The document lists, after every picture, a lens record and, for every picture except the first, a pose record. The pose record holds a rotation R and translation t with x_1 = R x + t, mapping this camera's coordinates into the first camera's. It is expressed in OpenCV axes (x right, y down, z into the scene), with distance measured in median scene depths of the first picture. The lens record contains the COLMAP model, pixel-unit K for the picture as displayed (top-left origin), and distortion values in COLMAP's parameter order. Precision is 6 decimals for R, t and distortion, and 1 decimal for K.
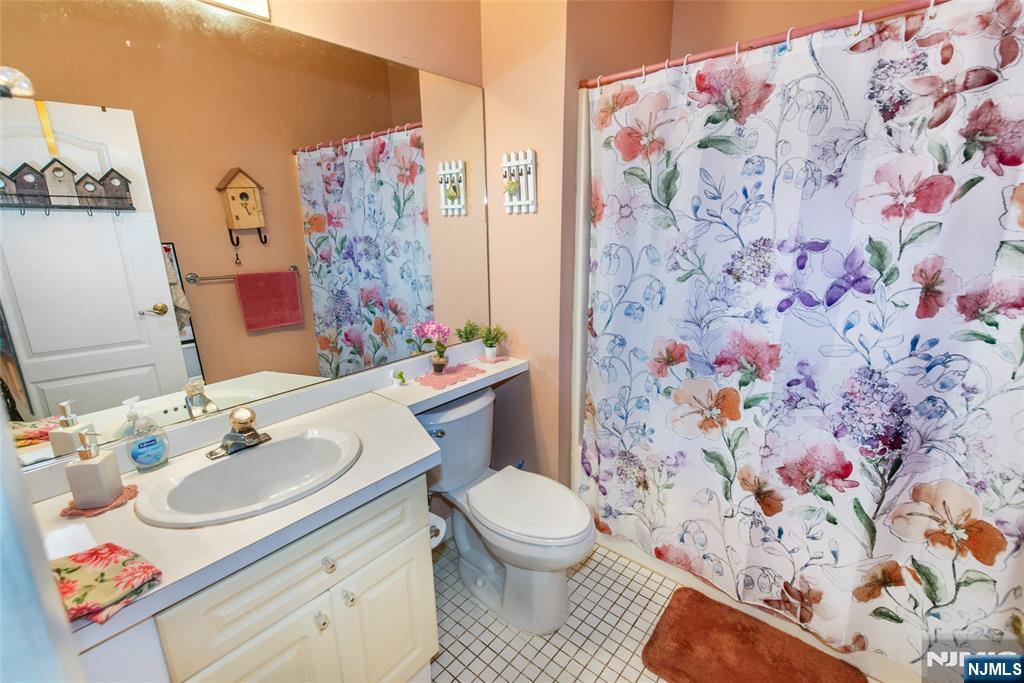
lens RADIAL K [[461.3, 0, 512.6], [0, 461.3, 344.3], [0, 0, 1]] dist [0.016787, -0.003009]
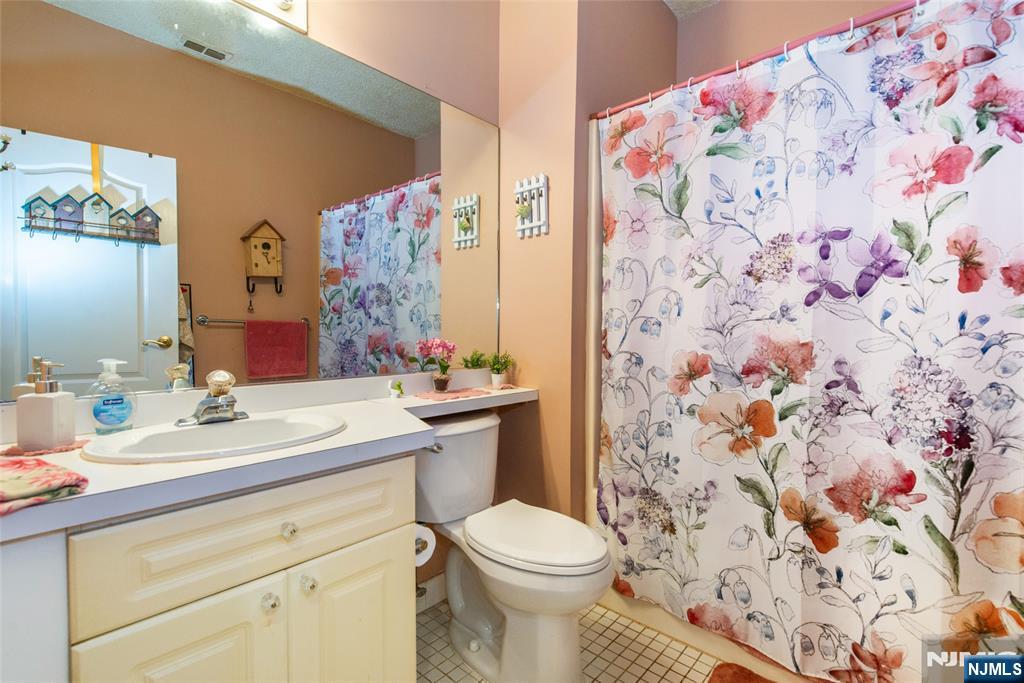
lens RADIAL K [[475.9, 0, 511.8], [0, 475.9, 339.6], [0, 0, 1]] dist [0.011220, -0.003048]
pose [[0.999130, 0.020698, -0.036199, 0.017714], [-0.028490, 0.972735, -0.230163, 0.198486], [0.030448, 0.230994, 0.972479, 0.057685]]
